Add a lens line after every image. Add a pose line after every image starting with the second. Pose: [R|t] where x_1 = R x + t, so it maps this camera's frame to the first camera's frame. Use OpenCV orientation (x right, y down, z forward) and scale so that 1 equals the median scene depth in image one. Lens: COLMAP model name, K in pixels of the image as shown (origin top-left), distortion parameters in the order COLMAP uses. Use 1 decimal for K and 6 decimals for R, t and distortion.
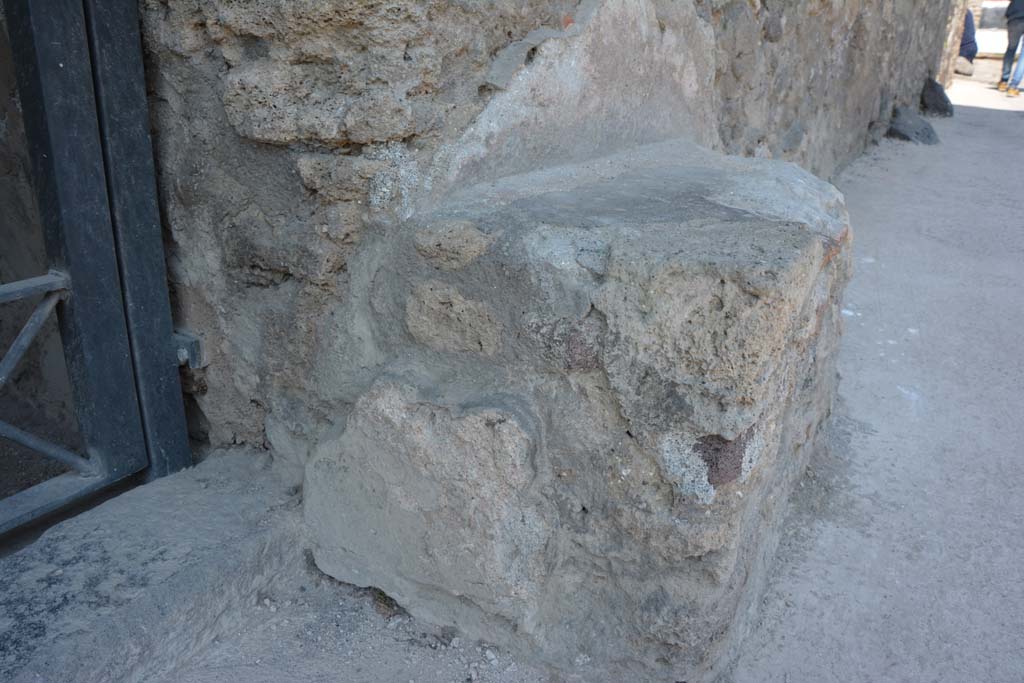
lens RADIAL K [[824.1, 0, 512.0], [0, 824.1, 341.5], [0, 0, 1]] dist [-0.155259, 0.120333]
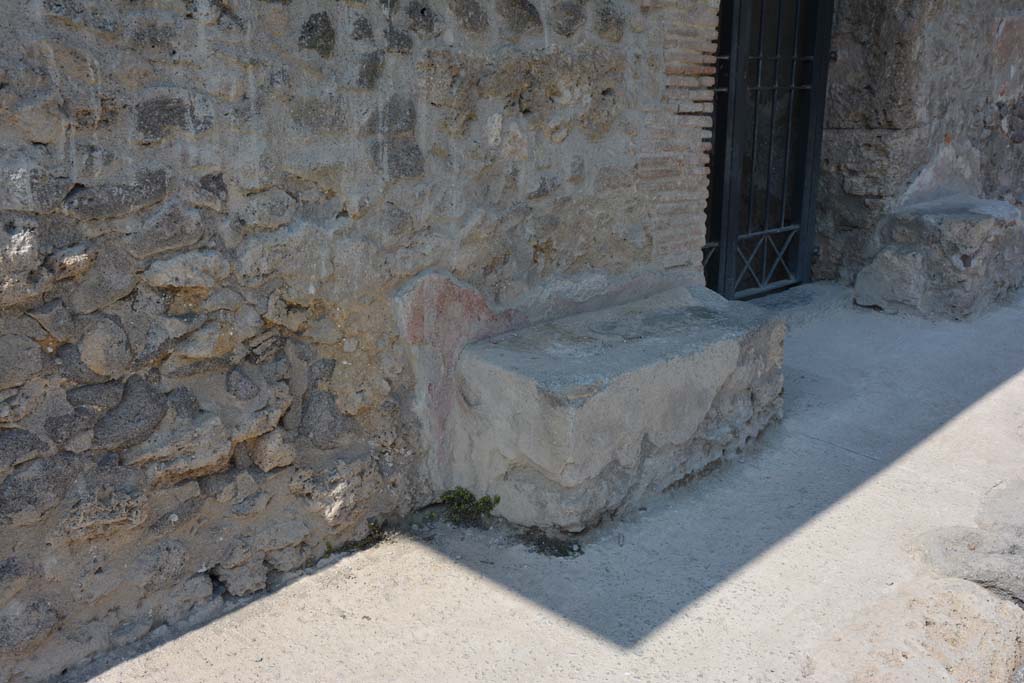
lens RADIAL K [[1030.4, 0, 512.0], [0, 1030.4, 341.5], [0, 0, 1]] dist [0.016334, 0.024223]
pose [[0.974210, 0.039919, -0.222086, -0.858801], [-0.058823, 0.995124, -0.079165, 1.100201], [0.217843, 0.090187, 0.971808, -4.801368]]
